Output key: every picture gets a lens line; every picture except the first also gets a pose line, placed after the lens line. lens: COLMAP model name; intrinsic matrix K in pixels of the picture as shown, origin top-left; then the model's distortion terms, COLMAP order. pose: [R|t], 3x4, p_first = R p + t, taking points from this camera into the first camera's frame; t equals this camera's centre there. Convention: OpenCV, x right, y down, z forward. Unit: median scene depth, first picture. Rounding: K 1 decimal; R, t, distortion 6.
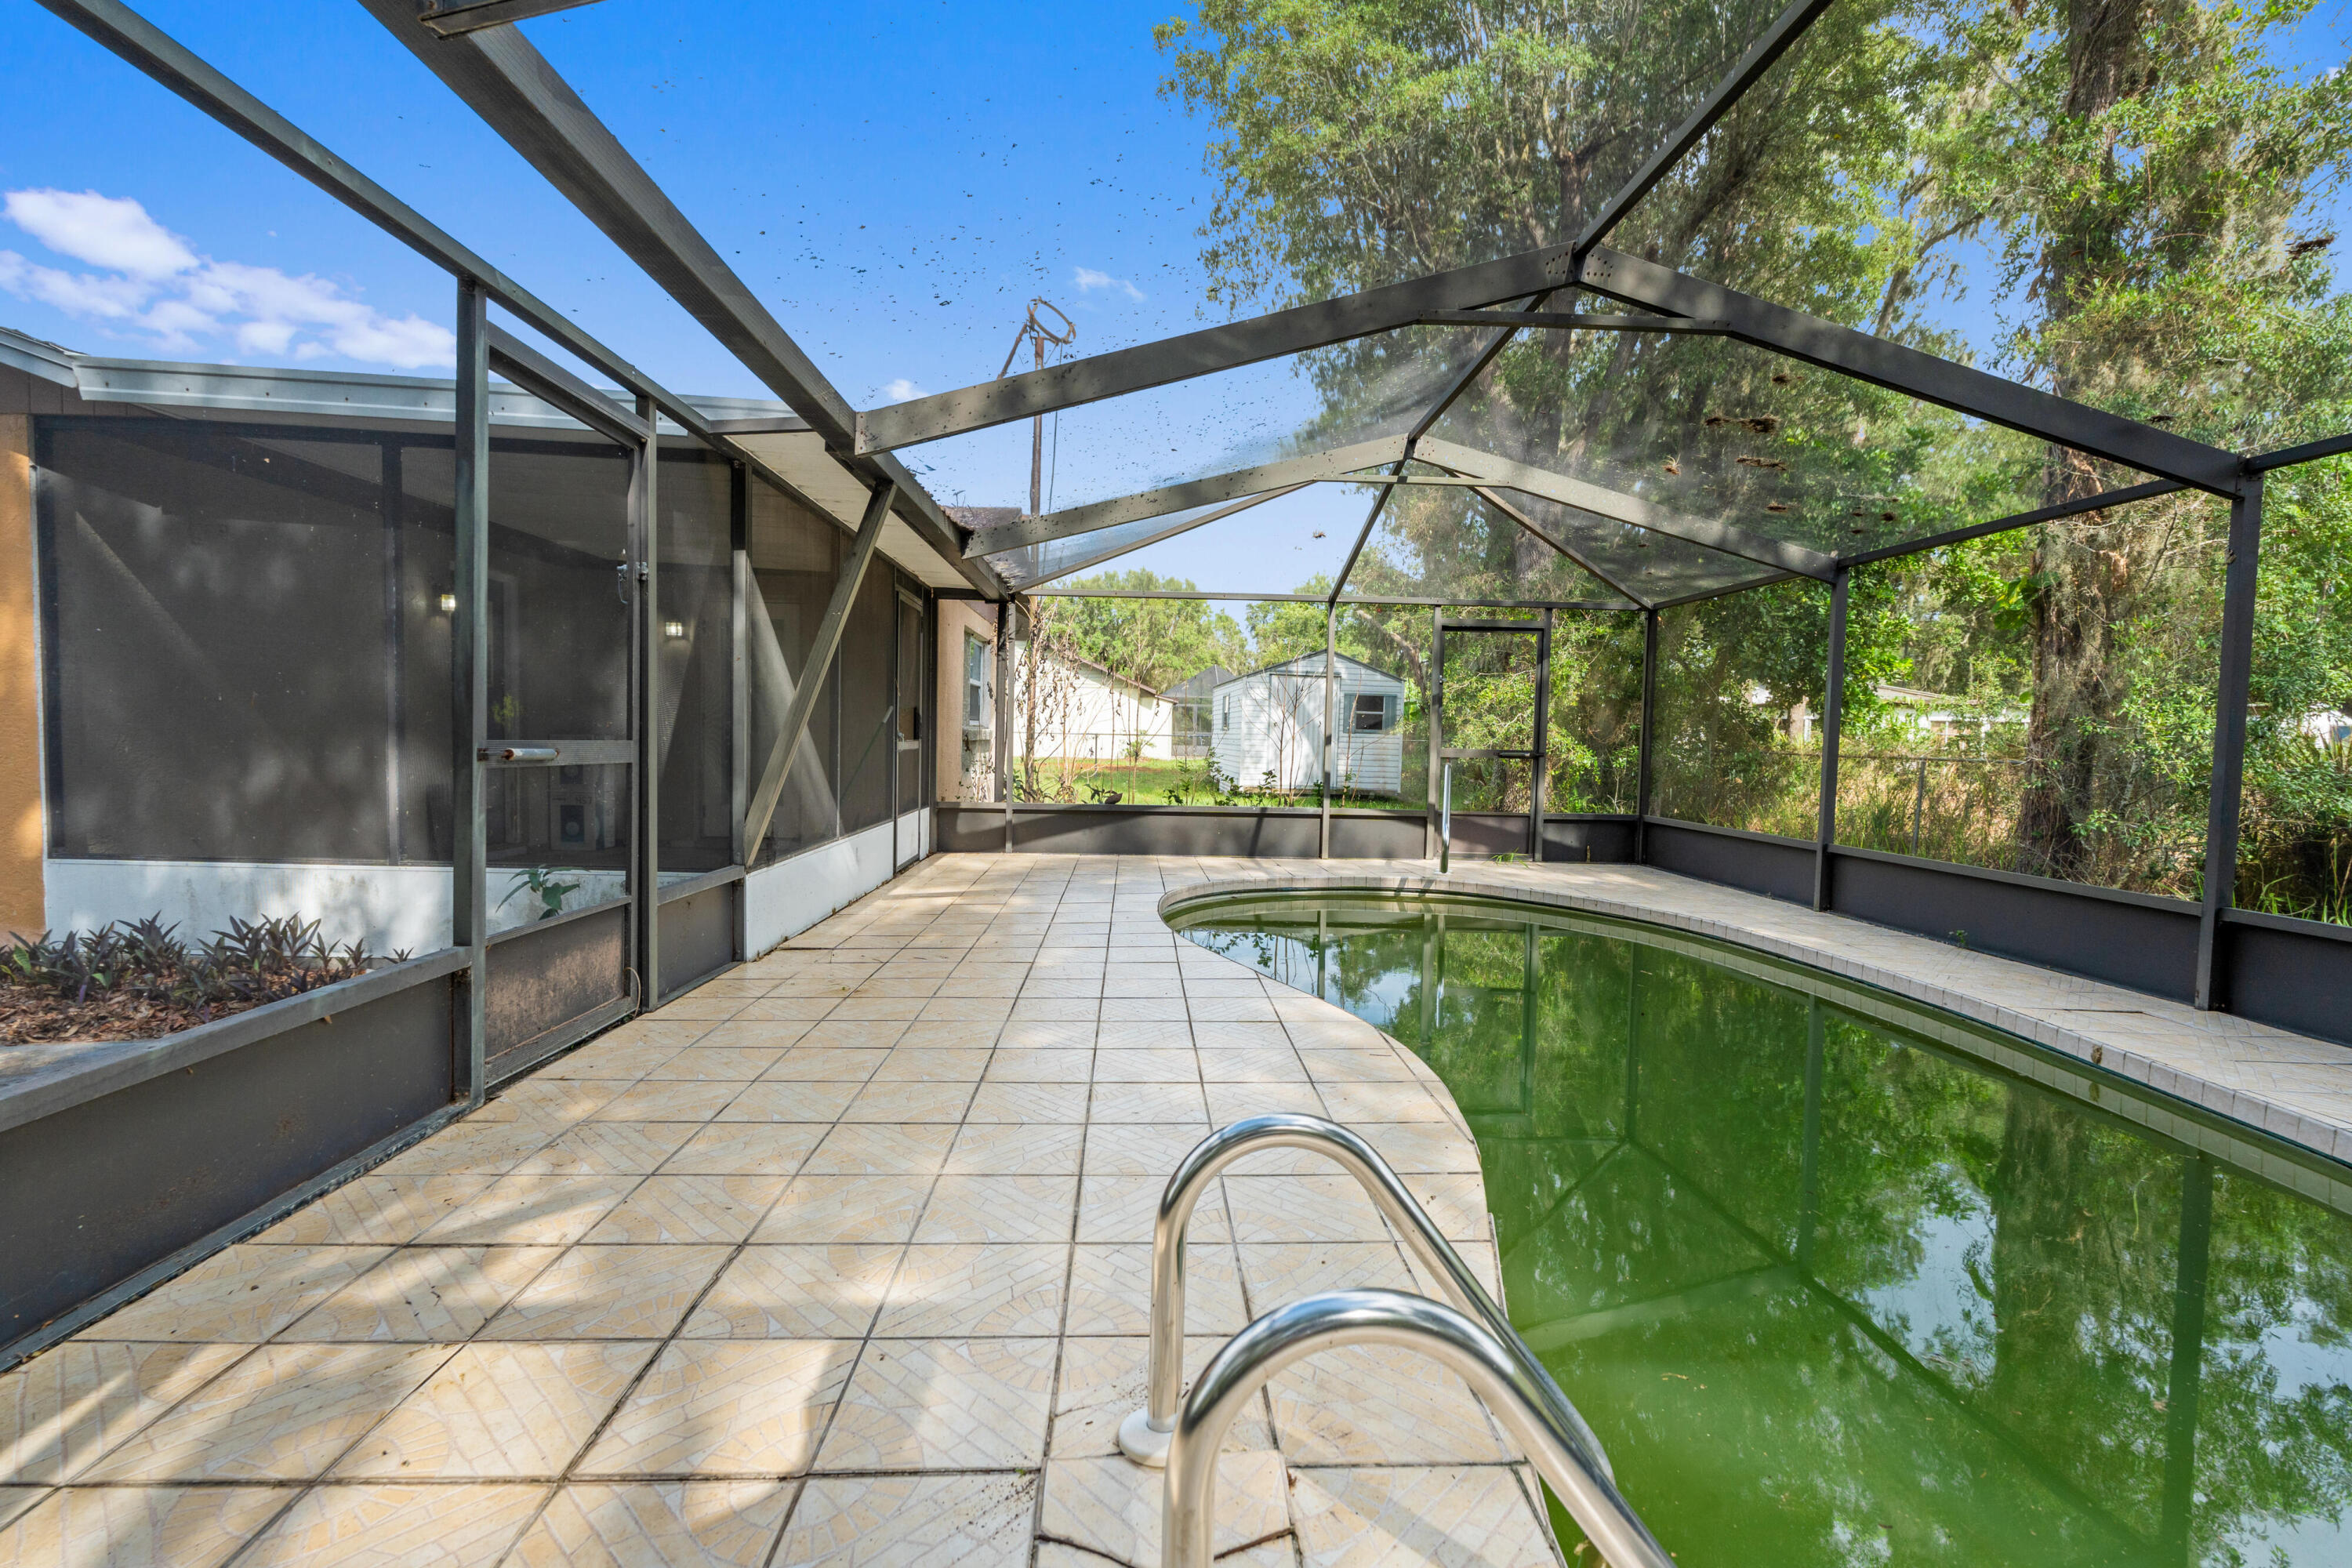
lens RADIAL K [[1036.0, 0, 1176.0], [0, 1036.0, 784.0], [0, 0, 1]] dist [-0.001745, -0.000992]
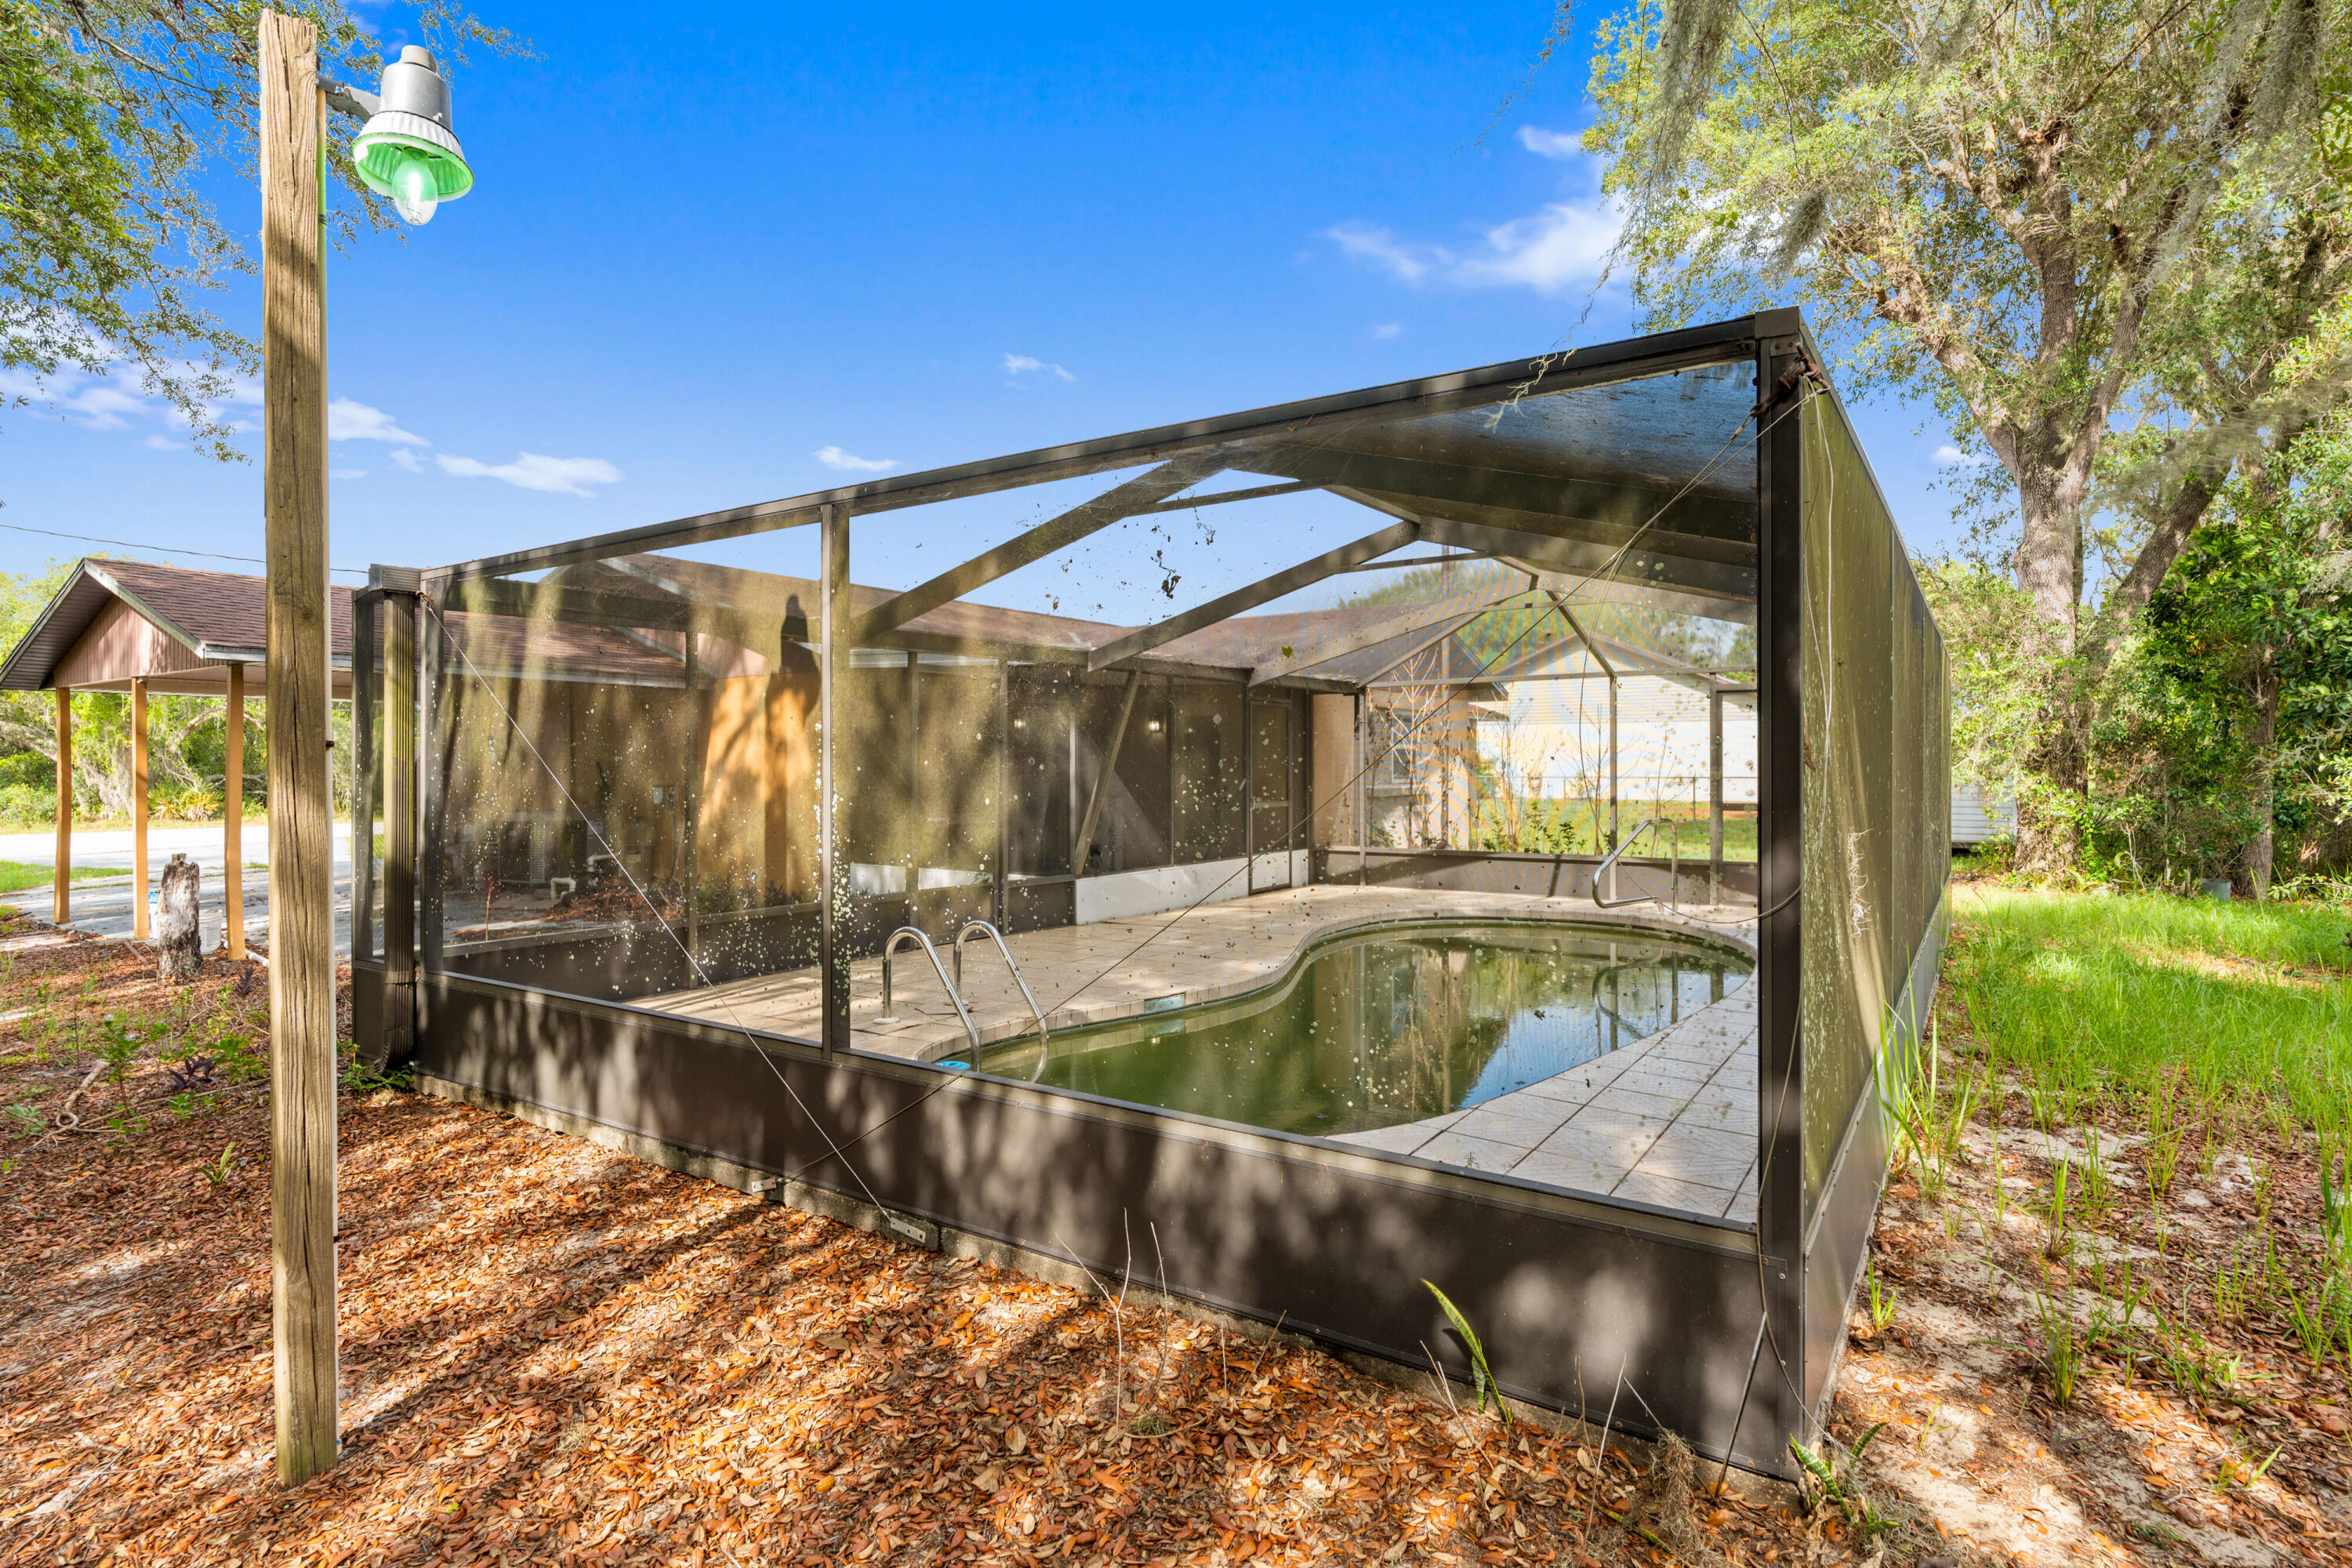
lens RADIAL K [[1243.6, 0, 1175.3], [0, 1243.6, 802.7], [0, 0, 1]] dist [0.019730, -0.022644]
pose [[0.816494, -0.002536, -0.577348, 0.550778], [-0.006359, 0.999890, -0.013385, -0.014455], [0.577318, 0.014600, 0.816389, -0.413017]]
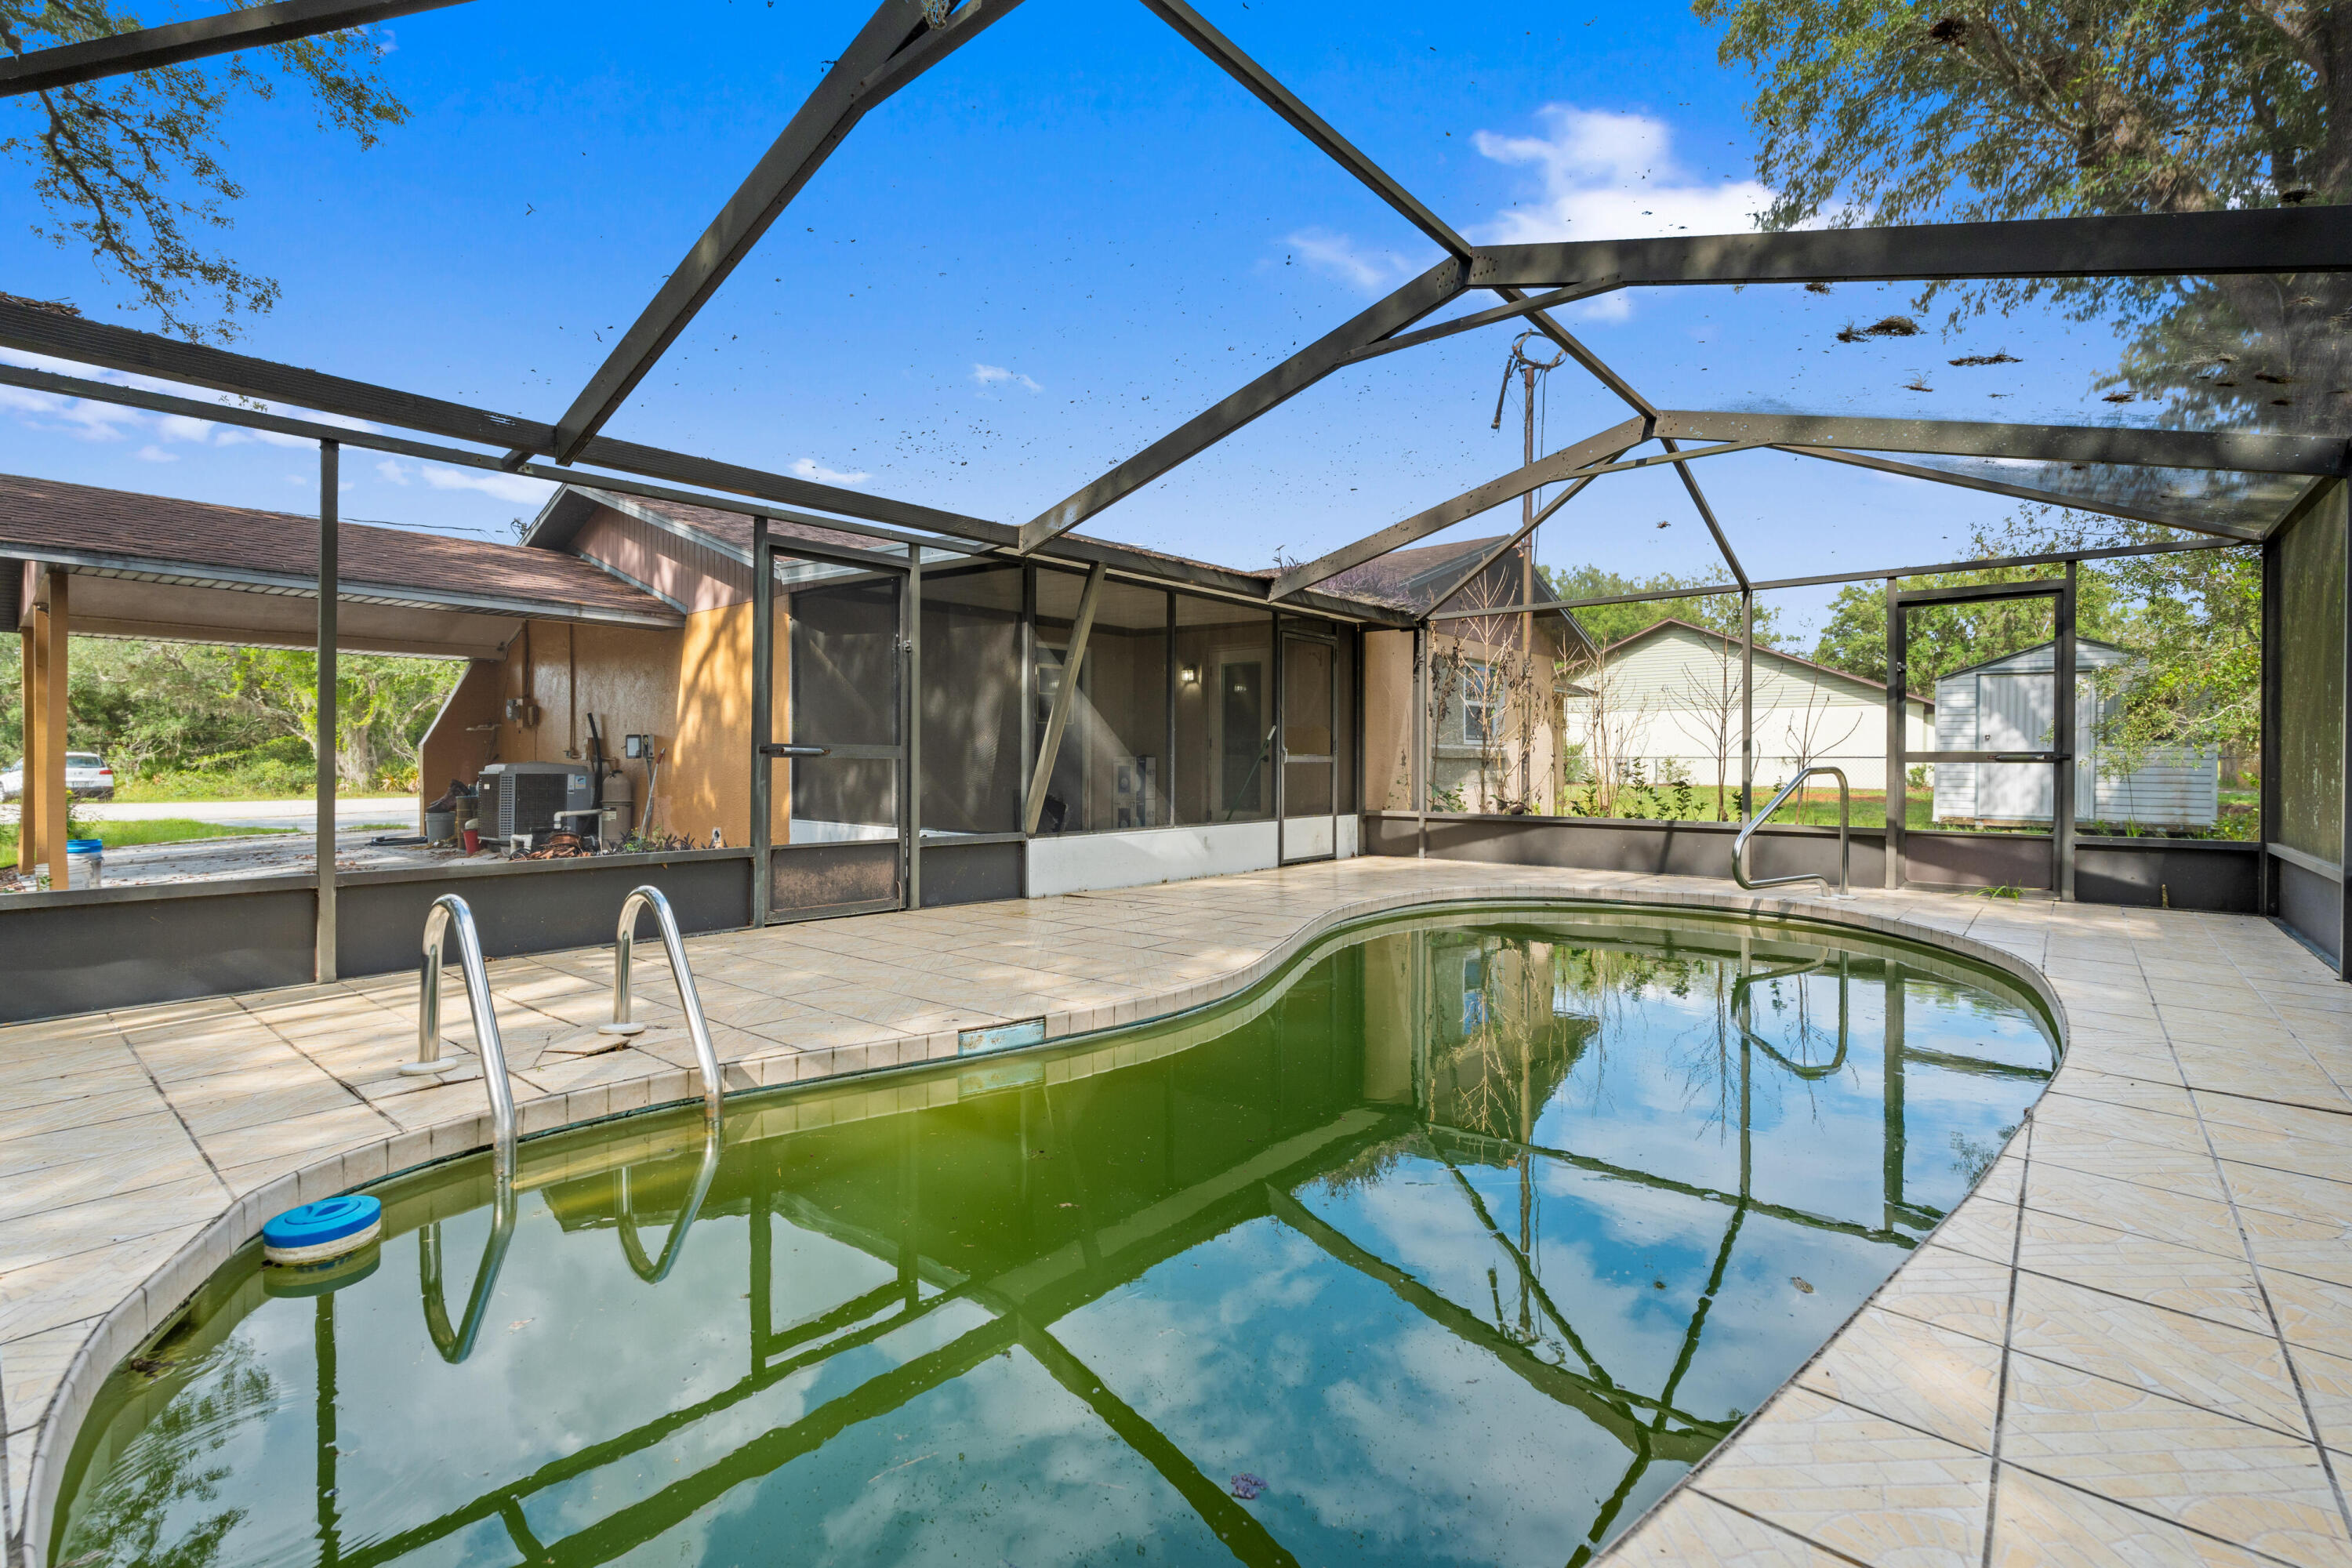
lens RADIAL K [[1036.0, 0, 1176.0], [0, 1036.0, 784.0], [0, 0, 1]] dist [-0.001745, -0.000992]
pose [[0.740826, -0.004235, -0.671684, 0.378696], [-0.017713, 0.999509, -0.025838, 0.021667], [0.671464, 0.031038, 0.740387, 0.019912]]
